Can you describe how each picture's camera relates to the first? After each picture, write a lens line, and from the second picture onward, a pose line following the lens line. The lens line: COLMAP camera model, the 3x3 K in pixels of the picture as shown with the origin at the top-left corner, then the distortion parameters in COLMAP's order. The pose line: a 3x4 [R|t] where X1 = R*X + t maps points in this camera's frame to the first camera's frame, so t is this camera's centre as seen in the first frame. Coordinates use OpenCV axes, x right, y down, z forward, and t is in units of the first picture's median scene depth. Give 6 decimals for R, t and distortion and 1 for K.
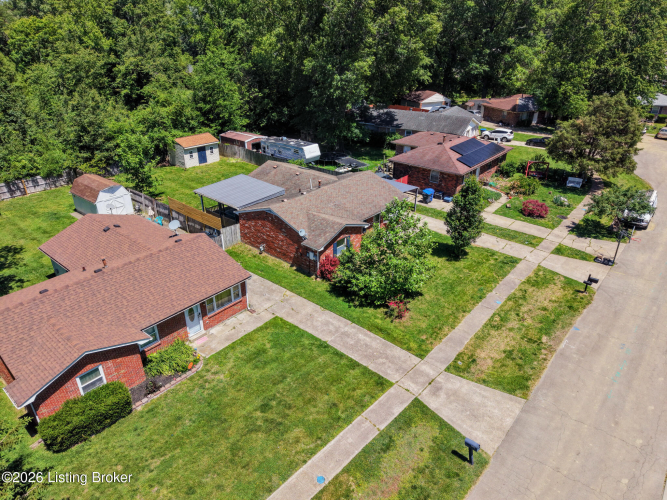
lens RADIAL K [[445.4, 0, 333.1], [0, 445.4, 251.0], [0, 0, 1]] dist [-0.009499, -0.002299]
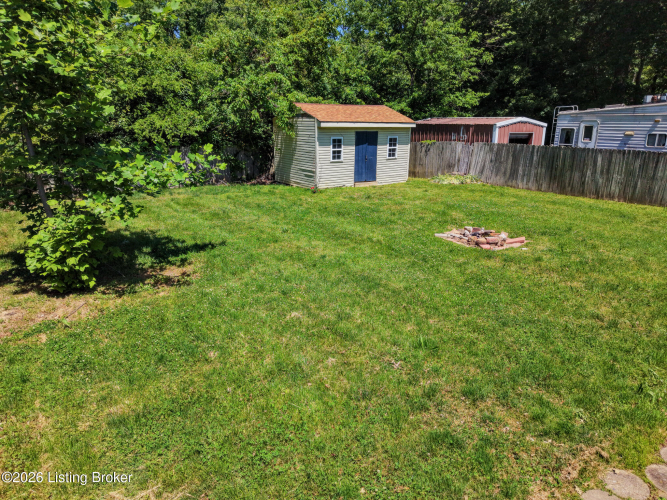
lens RADIAL K [[445.4, 0, 333.2], [0, 445.4, 250.4], [0, 0, 1]] dist [-0.009499, -0.002299]
pose [[0.957503, 0.069611, -0.279898, -0.389479], [-0.119214, 0.979181, -0.164296, -0.151224], [0.262634, 0.190681, 0.945867, 1.220968]]
